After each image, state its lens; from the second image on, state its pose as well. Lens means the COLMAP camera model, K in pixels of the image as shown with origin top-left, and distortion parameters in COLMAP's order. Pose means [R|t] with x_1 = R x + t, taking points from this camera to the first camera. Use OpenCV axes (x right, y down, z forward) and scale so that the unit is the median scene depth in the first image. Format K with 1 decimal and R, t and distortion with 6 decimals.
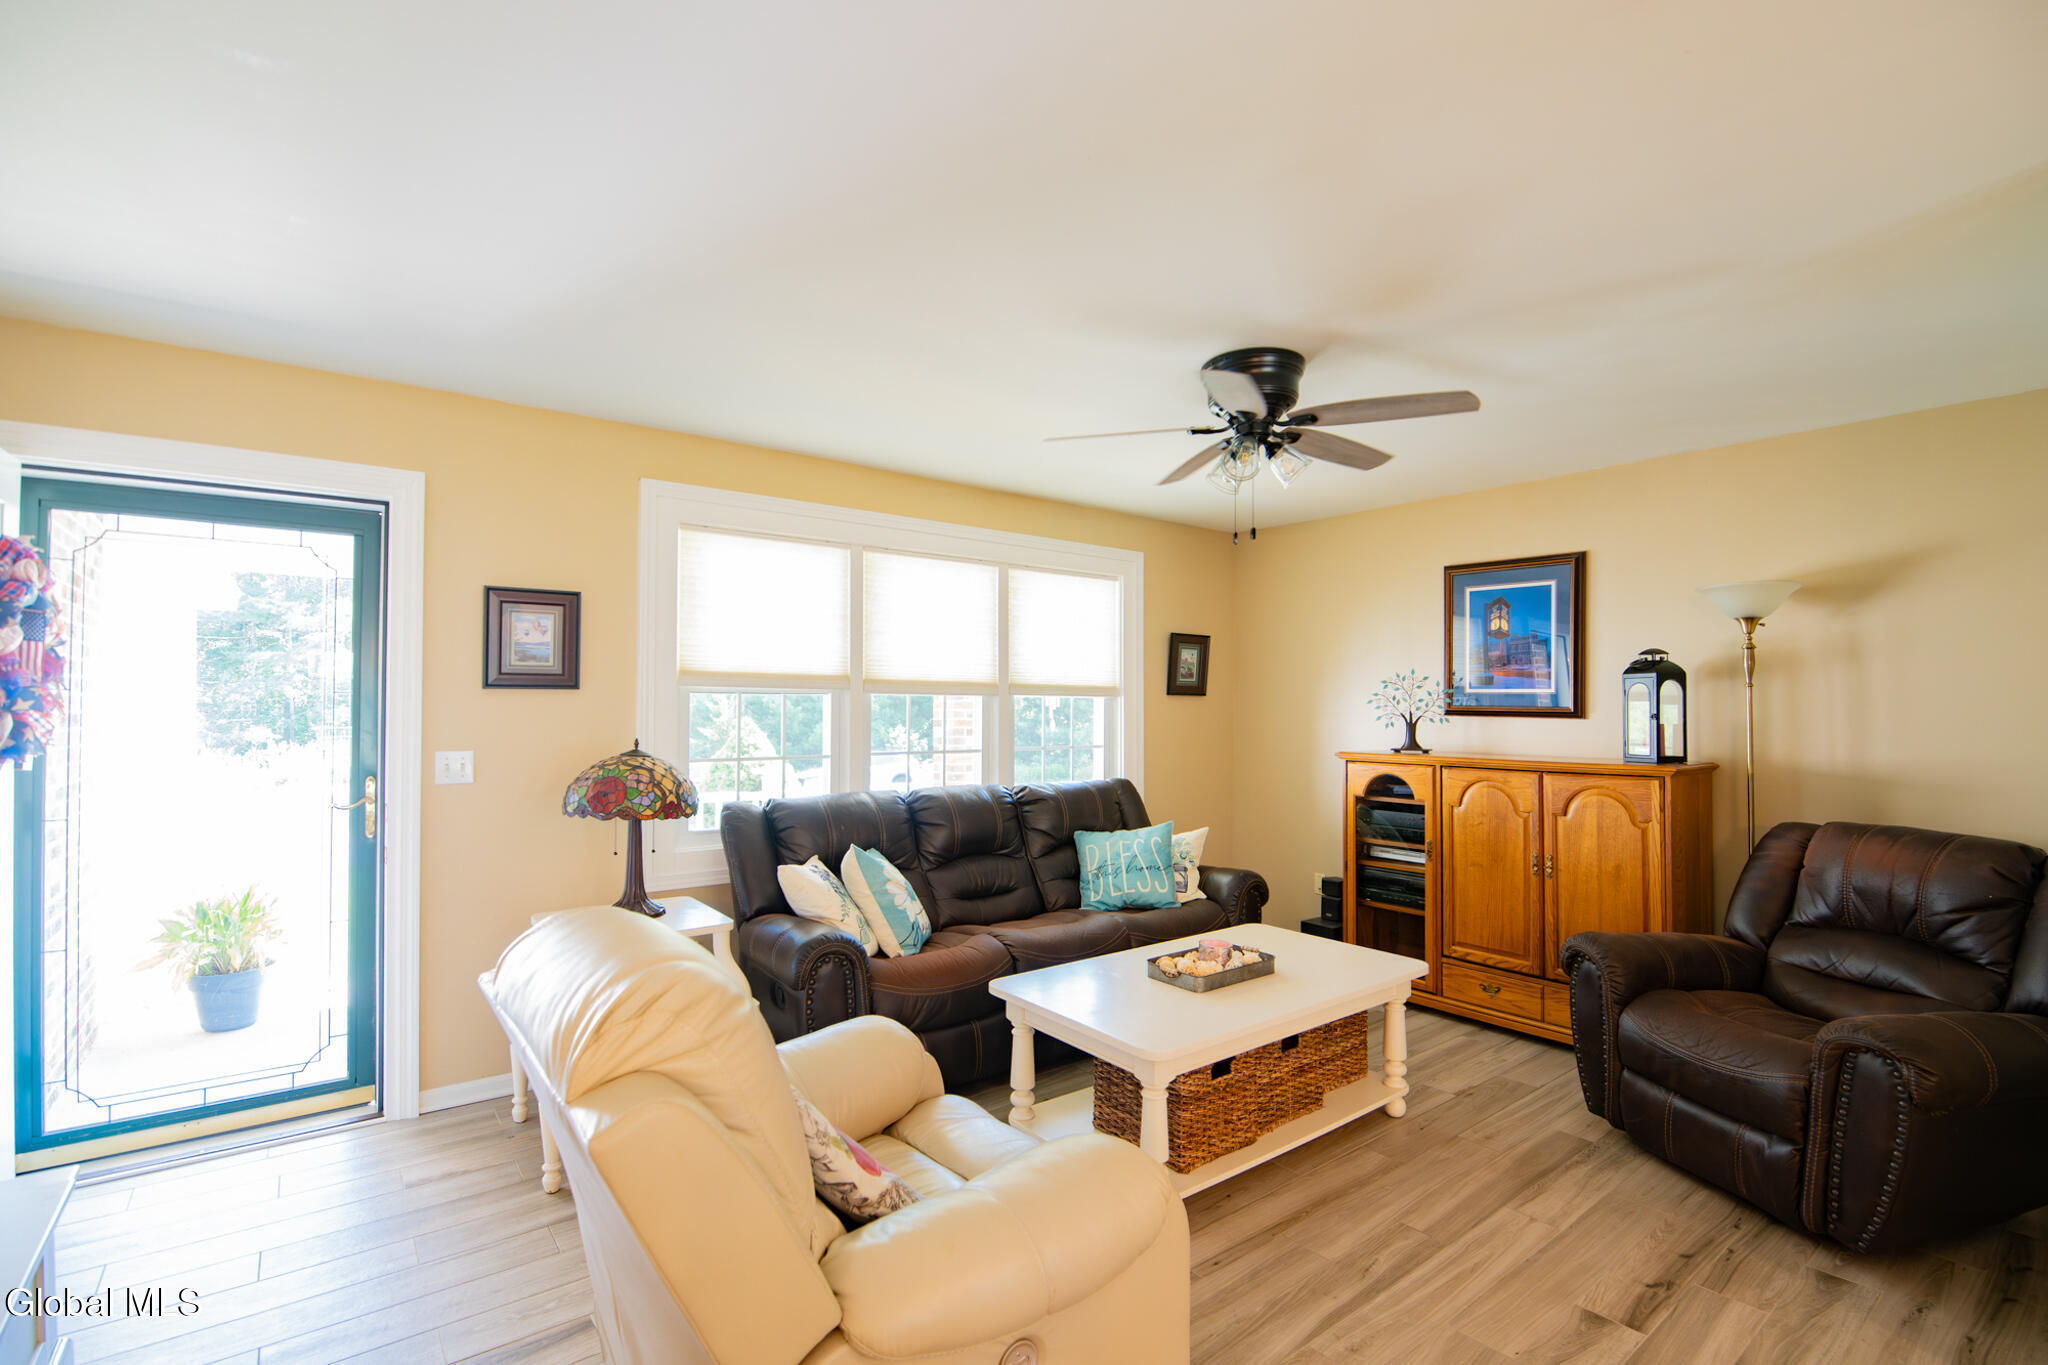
lens RADIAL K [[925.1, 0, 1012.4], [0, 925.1, 685.2], [0, 0, 1]] dist [-0.006018, -0.003353]
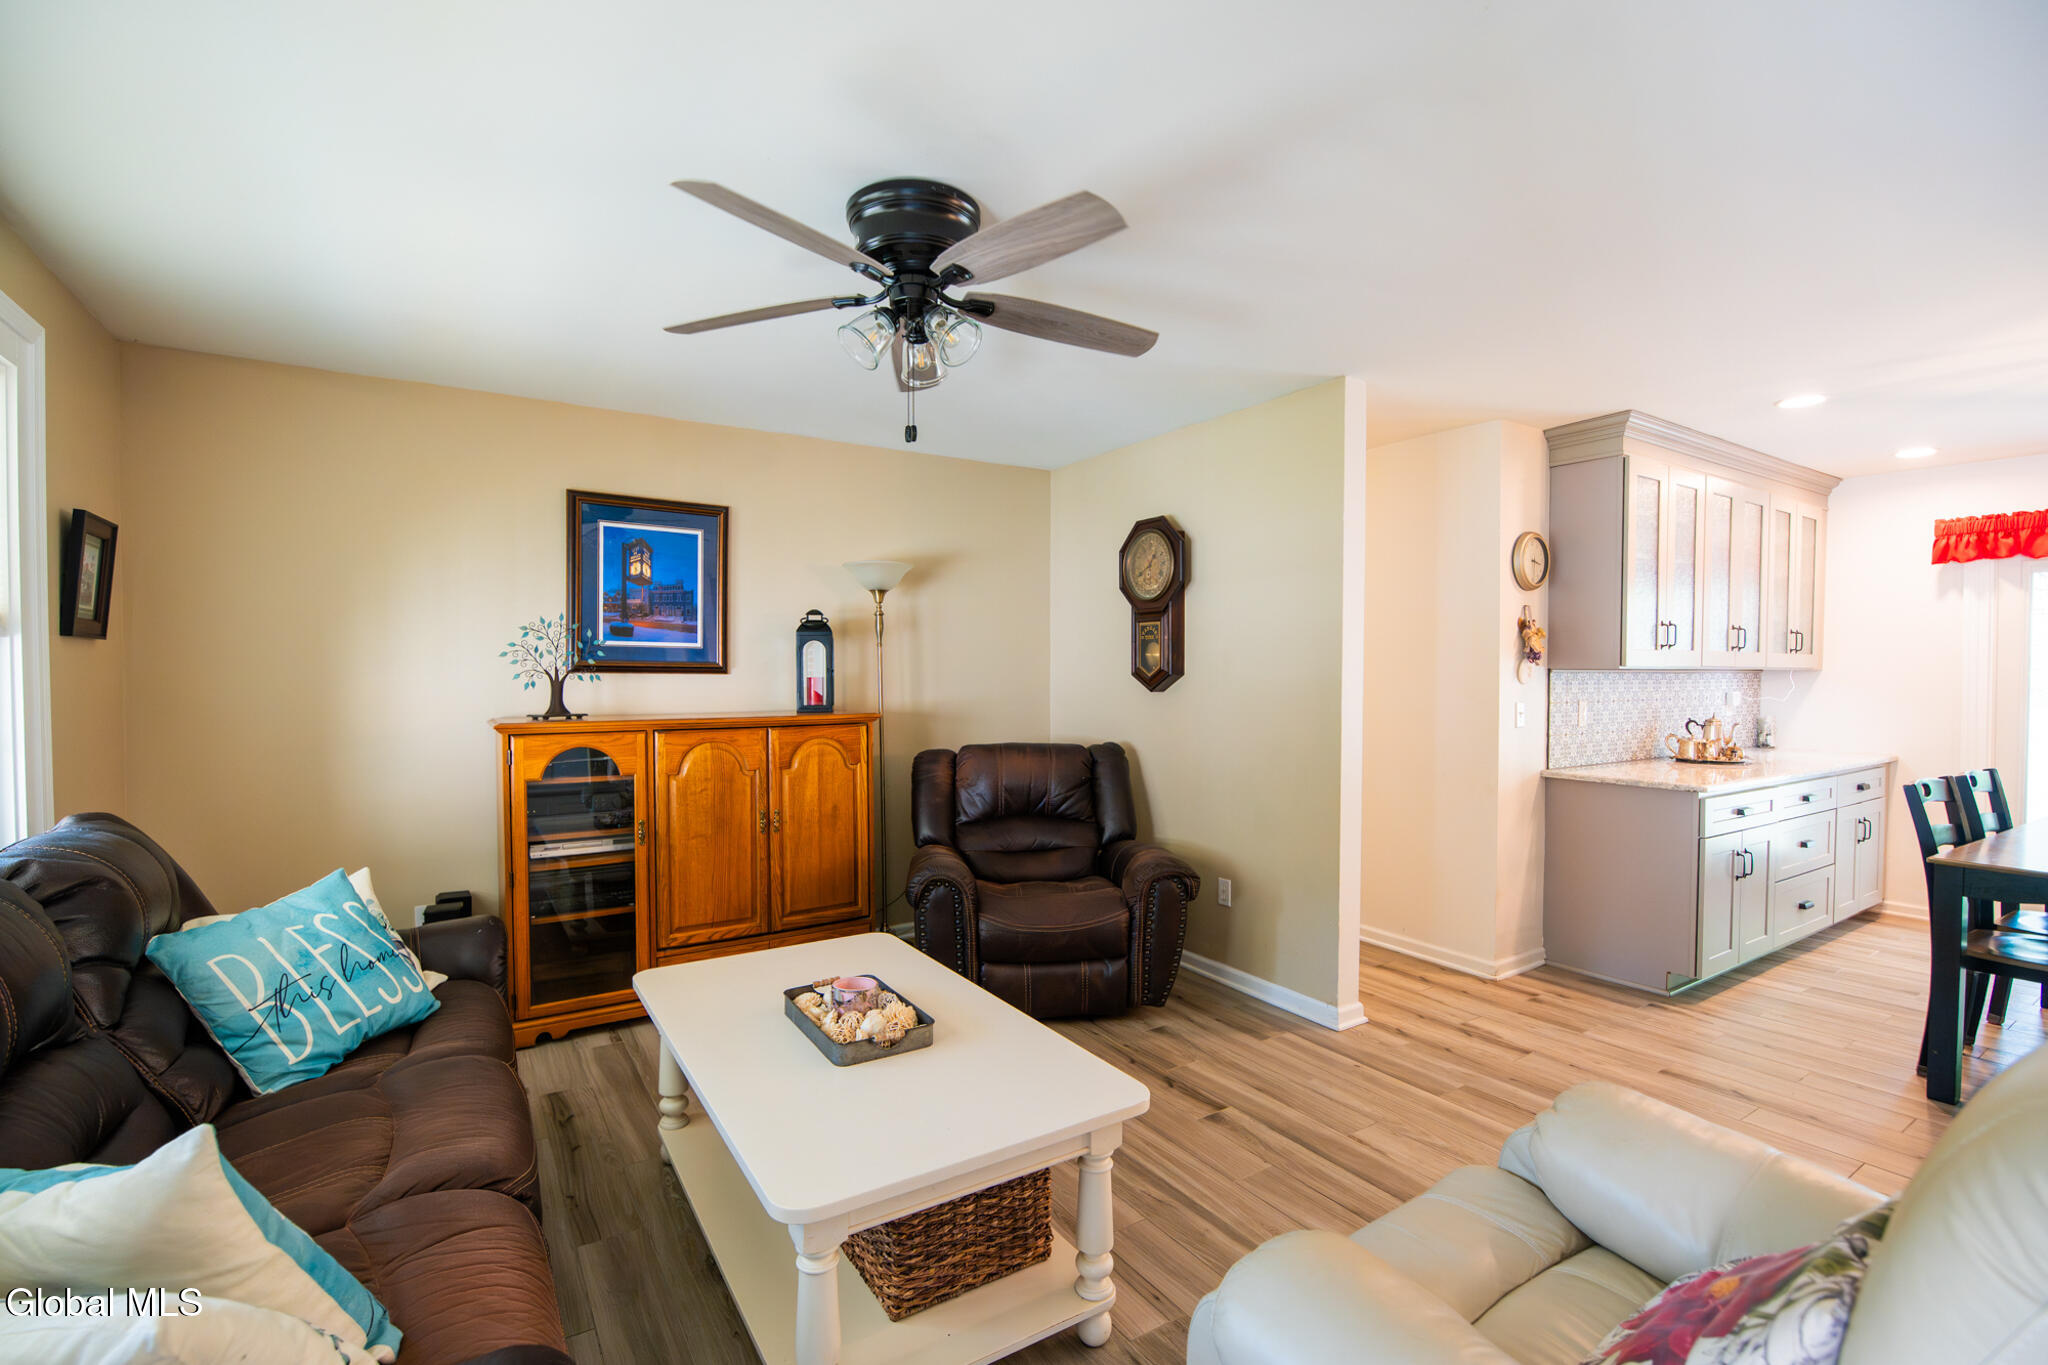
lens RADIAL K [[925.1, 0, 1022.7], [0, 925.1, 686.6], [0, 0, 1]] dist [-0.006018, -0.003353]
pose [[0.080560, -0.024133, 0.996458, -0.354300], [-0.024857, 0.999347, 0.026213, 0.015720], [-0.996440, -0.026880, 0.079908, 0.587498]]
